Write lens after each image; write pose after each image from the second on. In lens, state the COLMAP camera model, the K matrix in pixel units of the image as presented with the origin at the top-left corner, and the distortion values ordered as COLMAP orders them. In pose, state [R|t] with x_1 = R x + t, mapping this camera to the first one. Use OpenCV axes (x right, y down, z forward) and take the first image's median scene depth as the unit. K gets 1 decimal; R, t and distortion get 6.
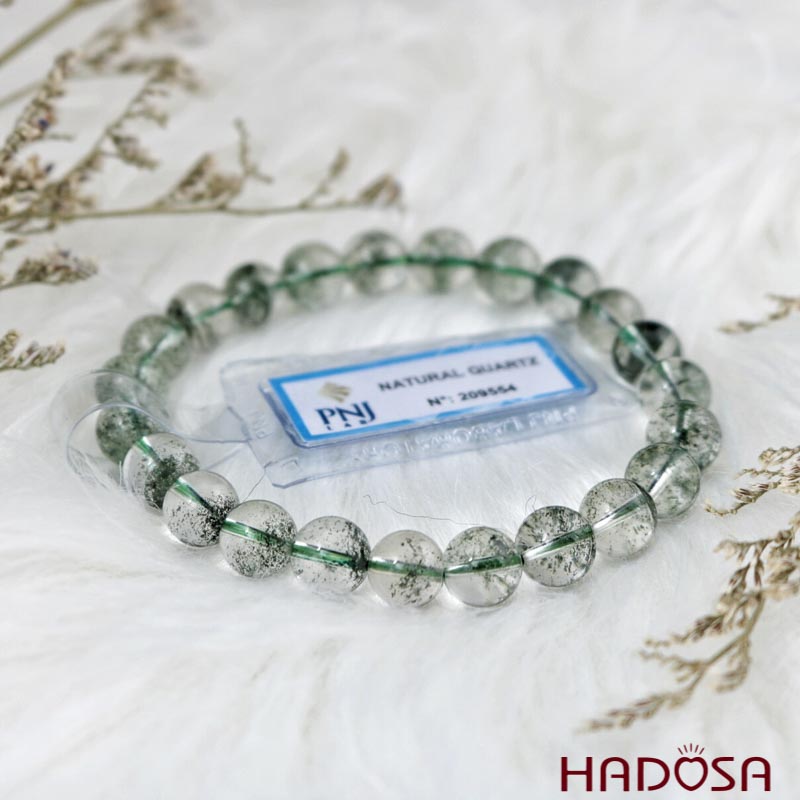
lens RADIAL K [[2209.4, 0, 403.7], [0, 2209.4, 400.1], [0, 0, 1]] dist [-0.122755, 0.000000]
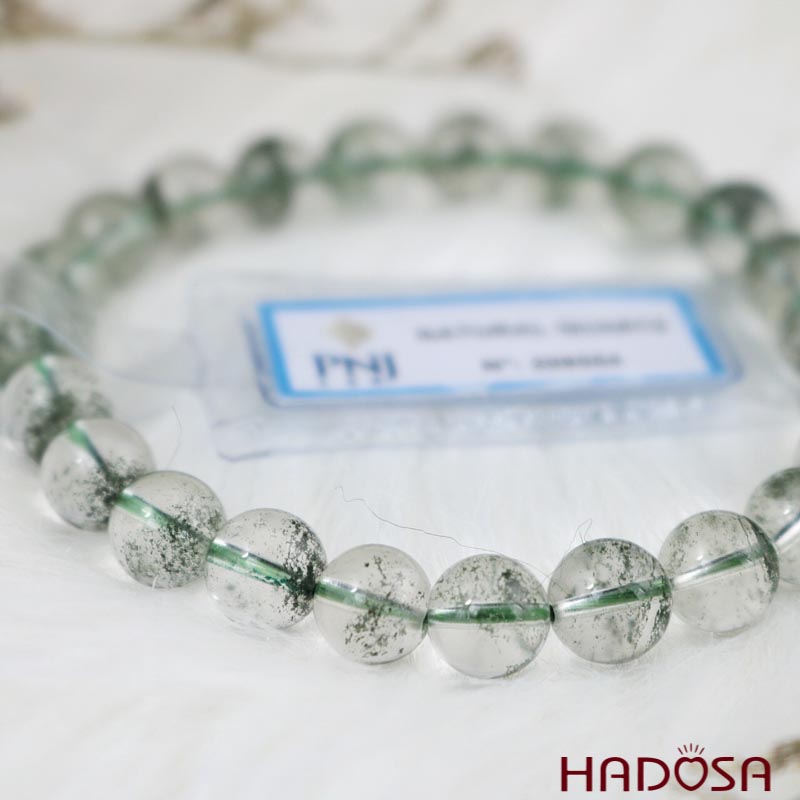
lens RADIAL K [[2857.3, 0, 401.3], [0, 2857.3, 398.7], [0, 0, 1]] dist [0.163144, 0.000000]
pose [[0.982283, 0.126660, -0.138122, 0.107527], [-0.126974, 0.991884, 0.006571, 0.008485], [0.137833, 0.011083, 0.990393, 0.142722]]
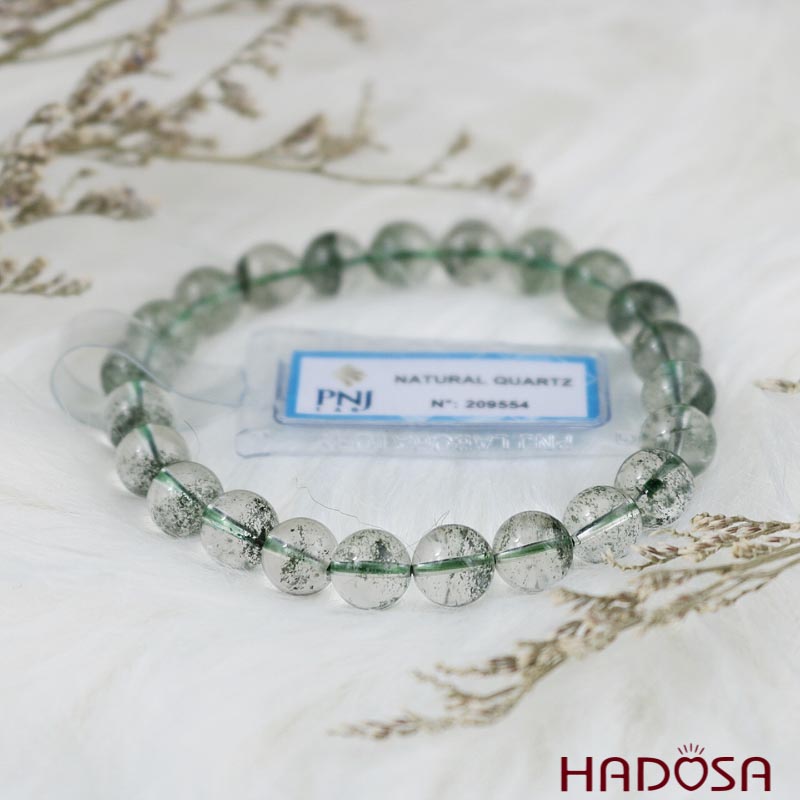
lens RADIAL K [[3088.7, 0, 399.2], [0, 3088.7, 401.3], [0, 0, 1]] dist [0.000080, 0.000000]
pose [[0.923592, 0.184054, -0.336306, 0.455444], [-0.179427, 0.982738, 0.045077, -0.058447], [0.338797, 0.018709, 0.940674, -0.283580]]
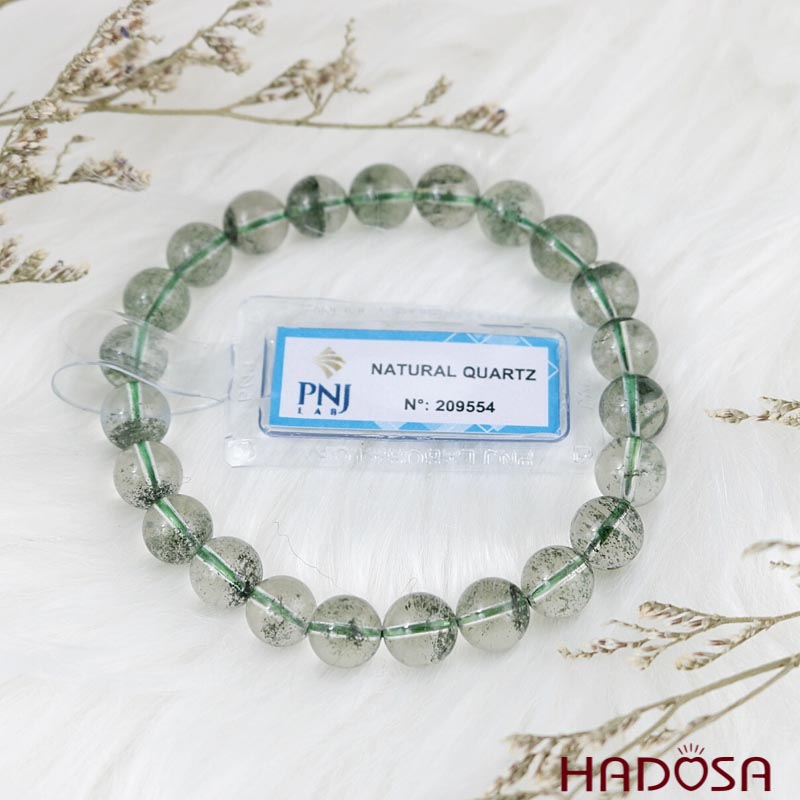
lens RADIAL K [[2209.4, 0, 402.0], [0, 2209.4, 393.9], [0, 0, 1]] dist [-0.122755, 0.000000]
pose [[0.920933, 0.325112, -0.214905, 0.234683], [-0.193632, 0.860264, 0.471649, -0.498971], [0.338214, -0.392745, 0.855197, 0.102301]]
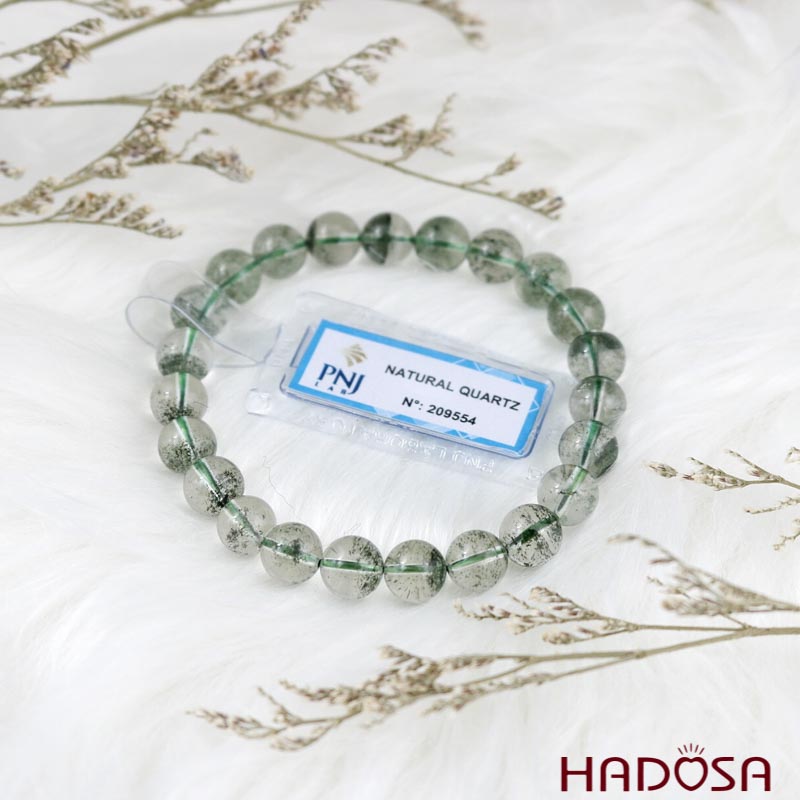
lens RADIAL K [[2388.9, 0, 397.0], [0, 2388.9, 400.5], [0, 0, 1]] dist [-0.153042, 0.000000]
pose [[0.766969, 0.495143, -0.408156, 0.556782], [-0.351459, 0.856325, 0.378397, -0.505816], [0.536875, -0.146769, 0.830797, -0.117081]]
